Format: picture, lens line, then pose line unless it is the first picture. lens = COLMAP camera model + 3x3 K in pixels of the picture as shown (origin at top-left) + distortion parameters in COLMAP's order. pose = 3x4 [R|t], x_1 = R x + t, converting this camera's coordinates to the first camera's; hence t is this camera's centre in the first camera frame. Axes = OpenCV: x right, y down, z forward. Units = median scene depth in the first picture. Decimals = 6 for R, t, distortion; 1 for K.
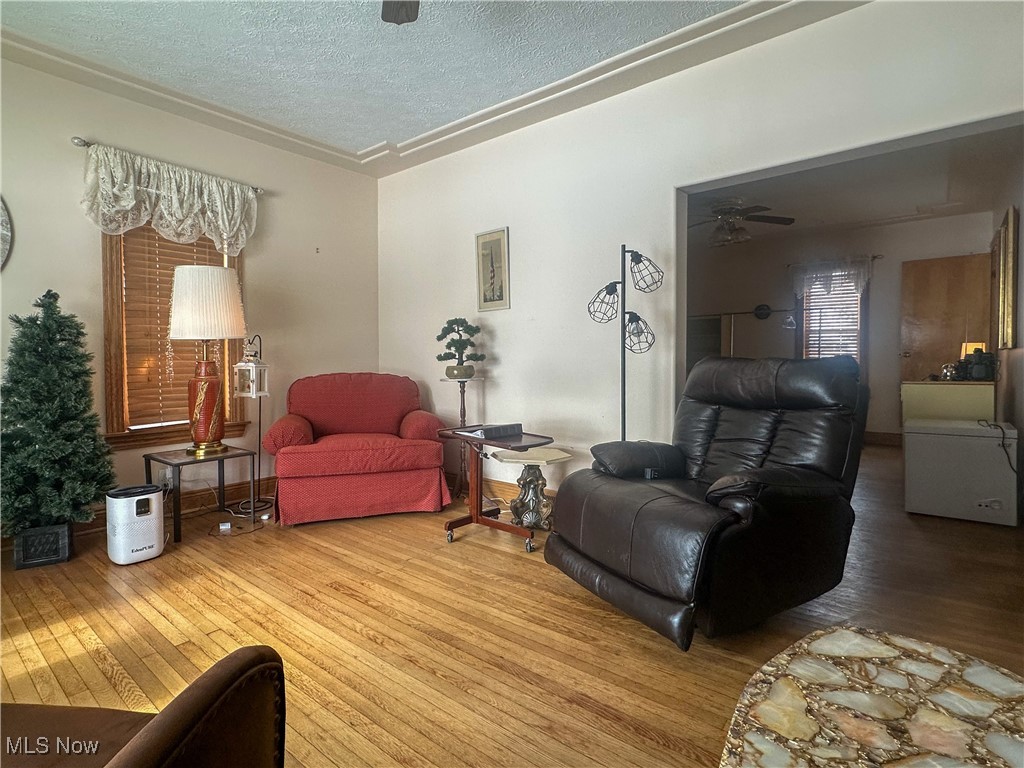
lens RADIAL K [[513.8, 0, 487.3], [0, 513.8, 379.4], [0, 0, 1]] dist [0.000592, -0.000321]
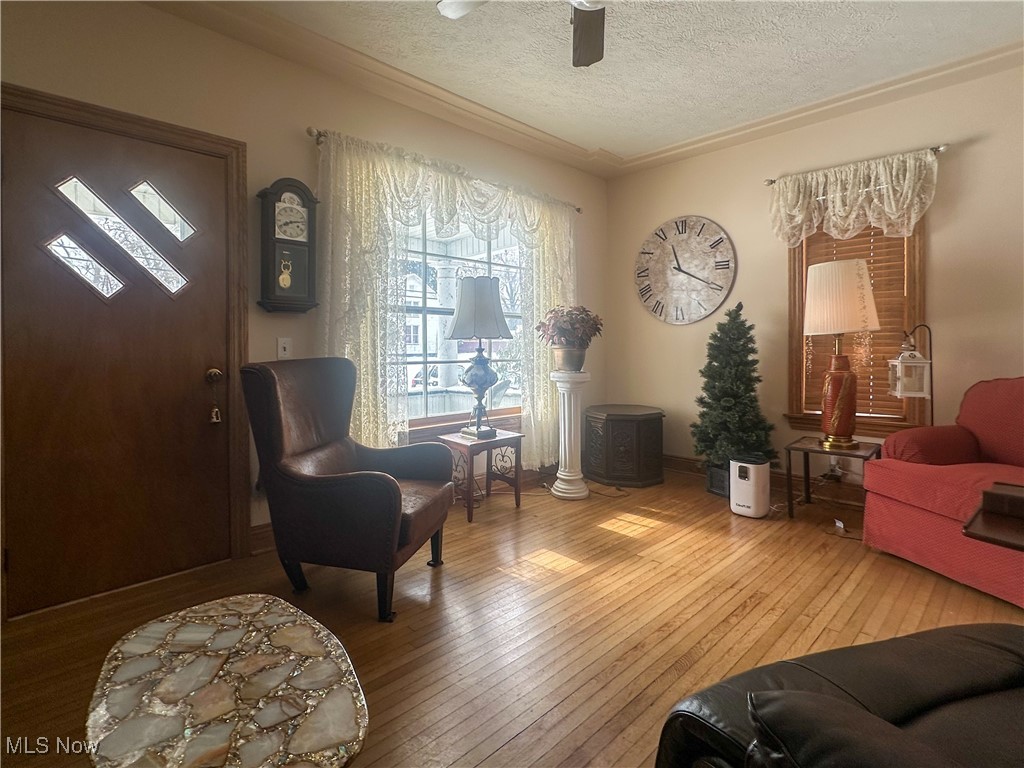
lens RADIAL K [[512.7, 0, 514.0], [0, 512.7, 364.5], [0, 0, 1]] dist [-0.000923, -0.000244]
pose [[-0.096878, 0.042300, -0.994397, 0.639922], [-0.027150, 0.998612, 0.045124, -0.057667], [0.994926, 0.031369, -0.095595, 0.580937]]
